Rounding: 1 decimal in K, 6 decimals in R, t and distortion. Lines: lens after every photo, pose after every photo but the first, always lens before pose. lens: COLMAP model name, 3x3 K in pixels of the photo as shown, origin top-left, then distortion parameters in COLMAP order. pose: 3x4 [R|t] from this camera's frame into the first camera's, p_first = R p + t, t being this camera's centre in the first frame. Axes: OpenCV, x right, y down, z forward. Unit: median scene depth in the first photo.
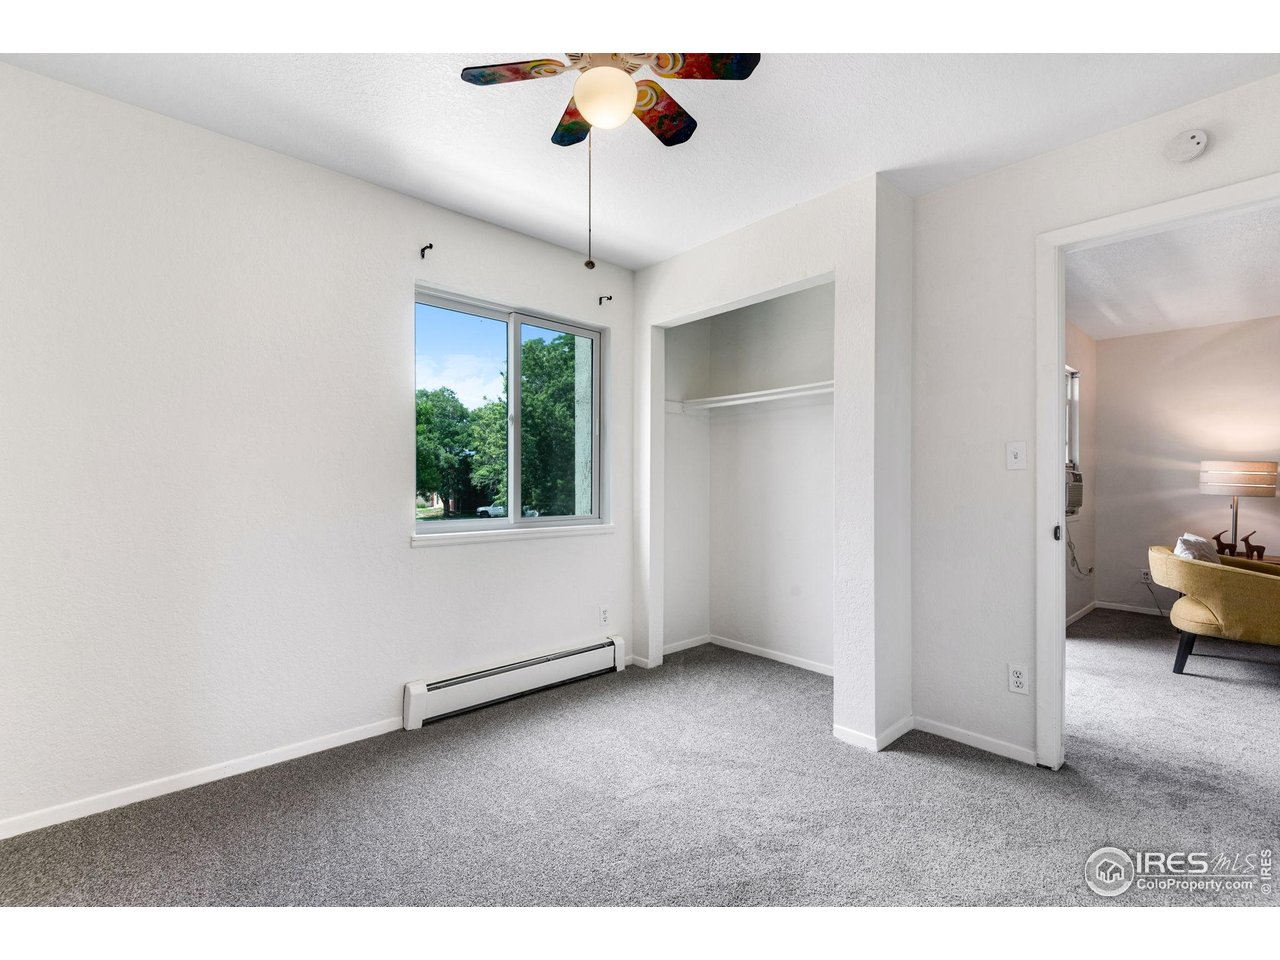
lens RADIAL K [[566.2, 0, 639.9], [0, 566.2, 479.4], [0, 0, 1]] dist [0.000739, 0.000061]
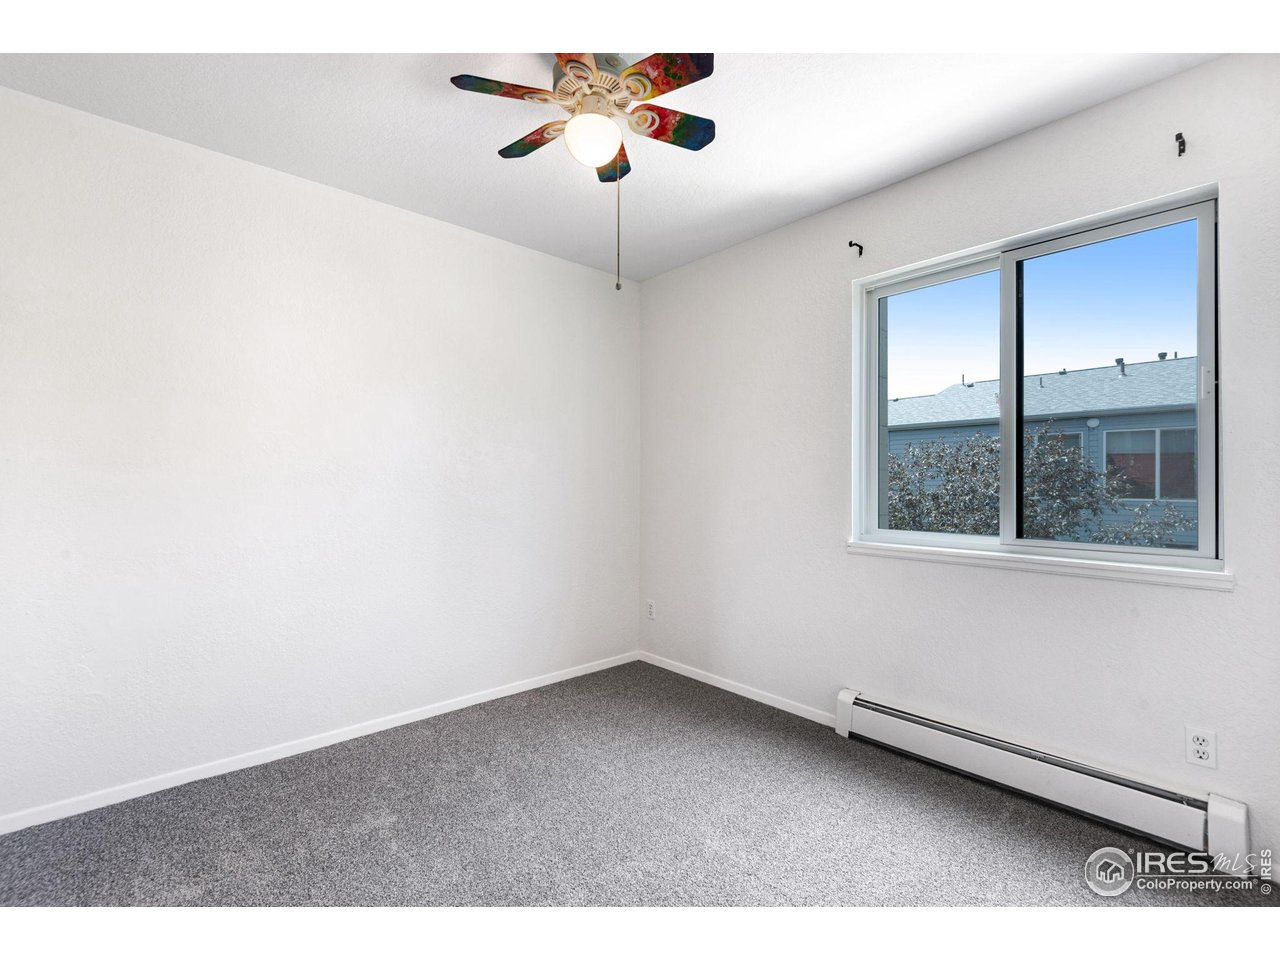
lens RADIAL K [[588.4, 0, 639.8], [0, 588.4, 480.1], [0, 0, 1]] dist [0.005421, 0.000233]
pose [[-0.012527, -0.009959, -0.999872, 0.632362], [0.000430, 0.999950, -0.009965, 0.002538], [0.999921, -0.000555, -0.012522, 0.643490]]
